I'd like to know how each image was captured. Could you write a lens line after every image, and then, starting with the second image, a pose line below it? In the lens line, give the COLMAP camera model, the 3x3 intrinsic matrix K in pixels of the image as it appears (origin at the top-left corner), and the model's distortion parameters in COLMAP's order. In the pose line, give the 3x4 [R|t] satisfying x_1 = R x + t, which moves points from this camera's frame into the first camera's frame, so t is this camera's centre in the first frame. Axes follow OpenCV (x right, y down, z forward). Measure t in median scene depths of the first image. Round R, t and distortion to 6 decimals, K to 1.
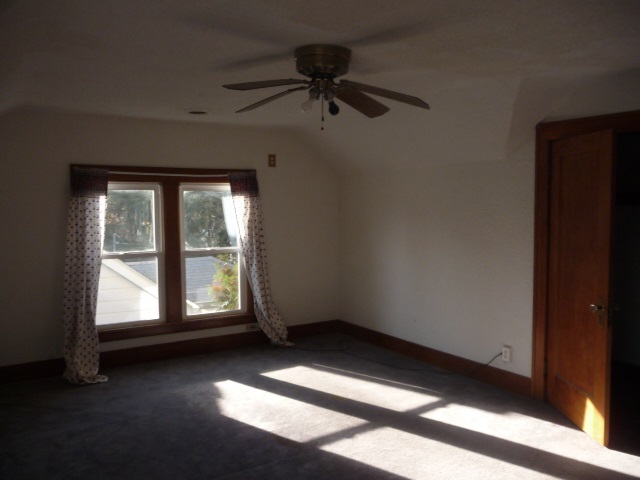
lens RADIAL K [[526.4, 0, 317.7], [0, 526.4, 240.3], [0, 0, 1]] dist [-0.012879, -0.006240]
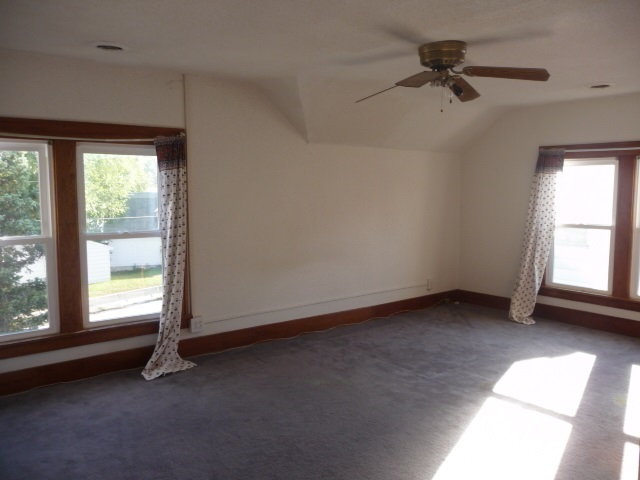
lens RADIAL K [[526.4, 0, 317.7], [0, 526.4, 240.3], [0, 0, 1]] dist [-0.012879, -0.006240]
pose [[0.131761, 0.109440, -0.985222, 0.697333], [-0.074151, 0.992191, 0.100298, -0.011601], [0.988504, 0.059840, 0.138847, 0.327460]]
